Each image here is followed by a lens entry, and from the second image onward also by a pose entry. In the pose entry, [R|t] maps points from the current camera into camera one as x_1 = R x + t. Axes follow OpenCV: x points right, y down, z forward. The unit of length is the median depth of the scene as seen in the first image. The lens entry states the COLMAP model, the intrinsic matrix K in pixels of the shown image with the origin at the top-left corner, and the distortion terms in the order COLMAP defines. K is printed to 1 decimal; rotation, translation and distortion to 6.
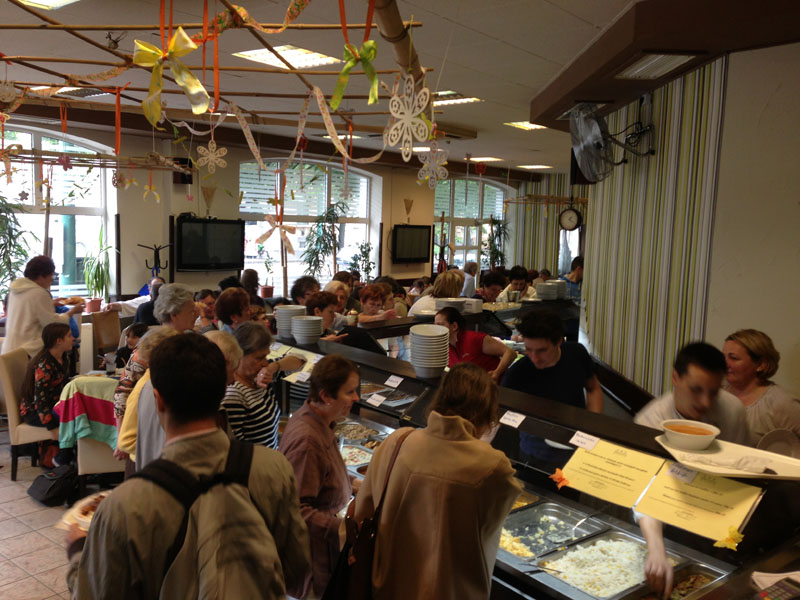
lens RADIAL K [[753.8, 0, 400.0], [0, 753.8, 300.0], [0, 0, 1]] dist [0.075728, -0.020967]
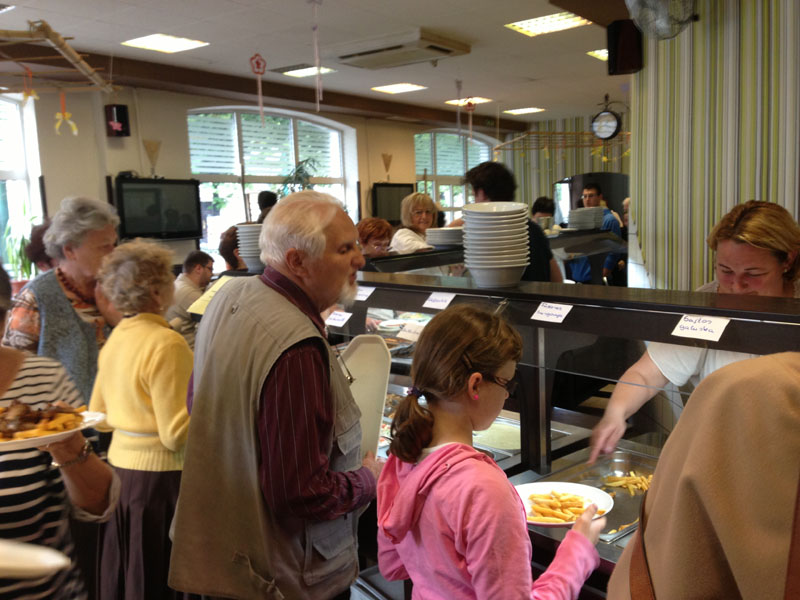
lens RADIAL K [[753.8, 0, 400.0], [0, 753.8, 300.0], [0, 0, 1]] dist [0.075728, -0.020967]
pose [[0.996733, -0.072307, 0.035986, -0.021423], [0.071963, 0.997349, 0.010763, 0.034976], [-0.036669, -0.008138, 0.999294, 0.143455]]
